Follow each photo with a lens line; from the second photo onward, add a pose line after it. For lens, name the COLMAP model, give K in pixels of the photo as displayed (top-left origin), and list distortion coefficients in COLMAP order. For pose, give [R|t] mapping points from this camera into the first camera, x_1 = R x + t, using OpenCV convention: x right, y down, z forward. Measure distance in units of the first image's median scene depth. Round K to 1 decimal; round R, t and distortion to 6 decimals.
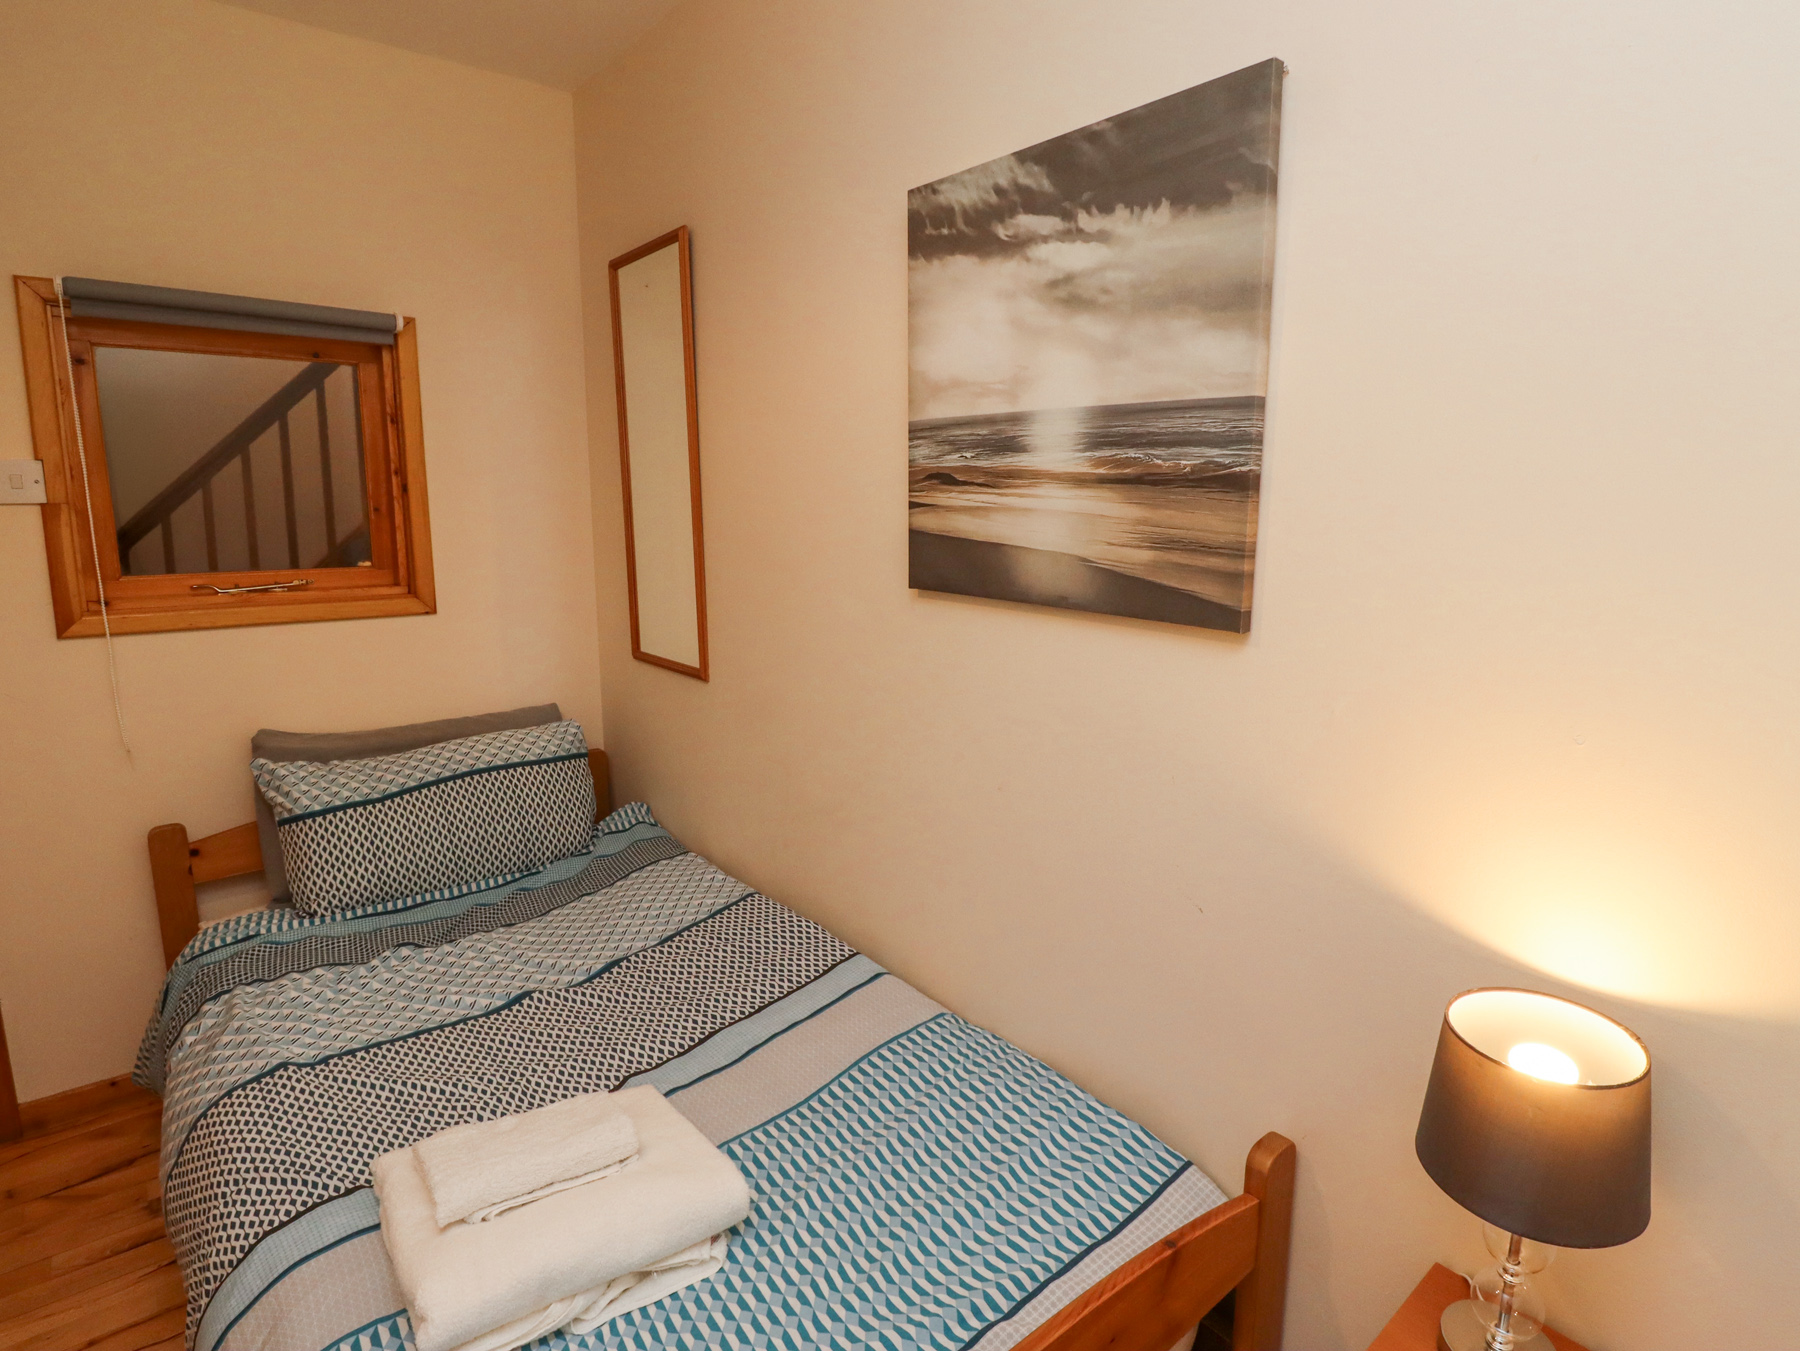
lens RADIAL K [[939.7, 0, 904.0], [0, 939.7, 664.3], [0, 0, 1]] dist [0.002823, -0.013992]
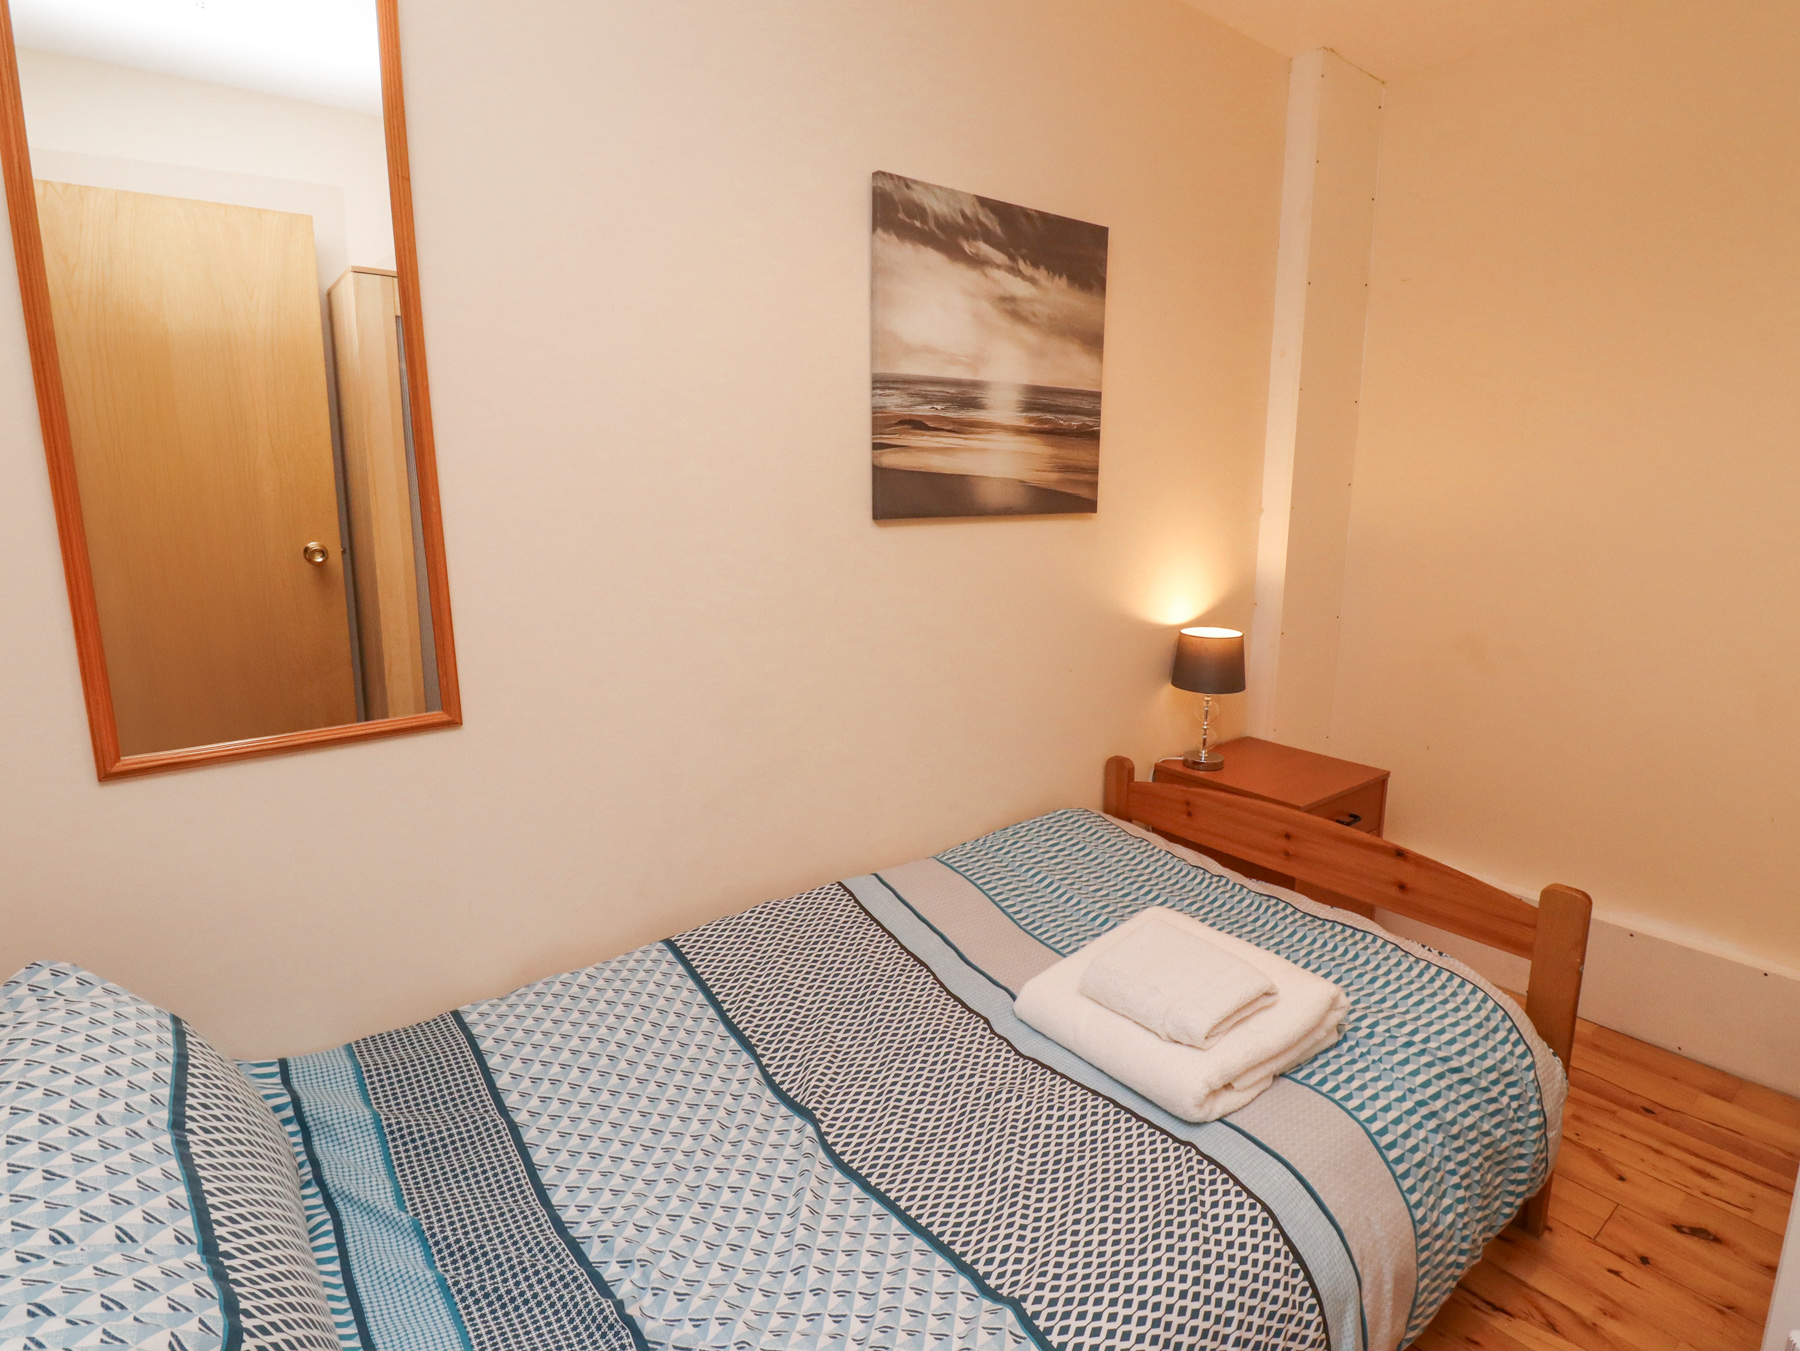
lens RADIAL K [[1018.1, 0, 906.9], [0, 1018.1, 672.0], [0, 0, 1]] dist [-0.007376, -0.000539]
pose [[-0.004544, -0.206899, 0.978352, -1.488987], [0.171492, 0.963706, 0.204599, -0.178547], [-0.985175, 0.168710, 0.031103, 1.145005]]
